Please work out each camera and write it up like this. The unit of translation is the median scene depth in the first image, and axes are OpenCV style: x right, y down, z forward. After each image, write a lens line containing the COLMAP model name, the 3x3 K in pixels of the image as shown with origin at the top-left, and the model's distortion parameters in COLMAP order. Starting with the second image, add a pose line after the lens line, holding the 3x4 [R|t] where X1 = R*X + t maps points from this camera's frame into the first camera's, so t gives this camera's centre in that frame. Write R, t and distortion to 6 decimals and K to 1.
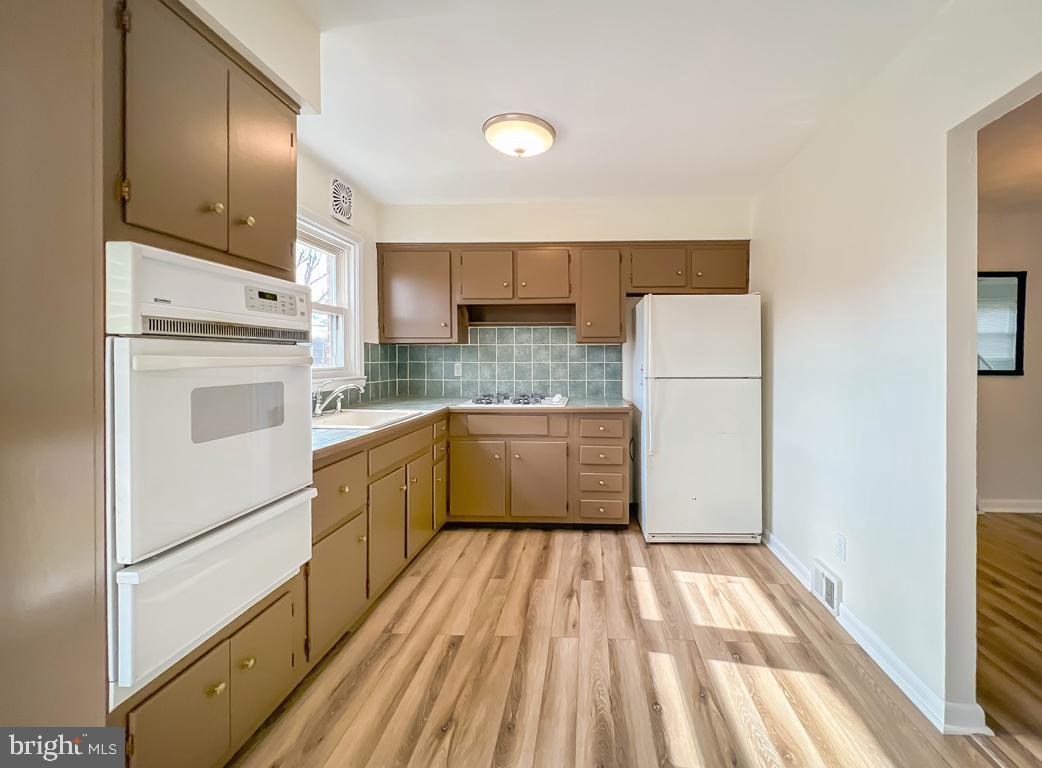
lens RADIAL K [[409.9, 0, 611.3], [0, 409.9, 364.3], [0, 0, 1]] dist [-0.002888, -0.000986]
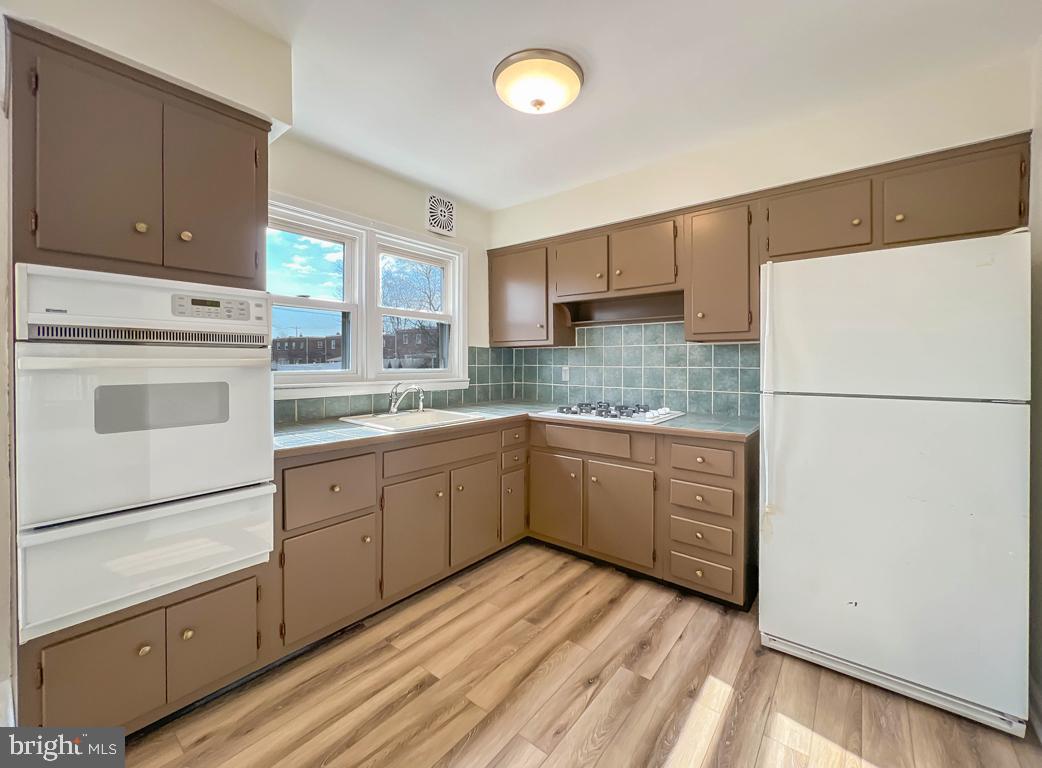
lens RADIAL K [[428.6, 0, 529.0], [0, 428.6, 369.9], [0, 0, 1]] dist [-0.000902, 0.000500]
pose [[0.792861, 0.012629, -0.609272, 0.223711], [-0.011162, 0.999918, 0.006201, -0.002418], [0.609300, 0.001884, 0.792937, 0.258672]]
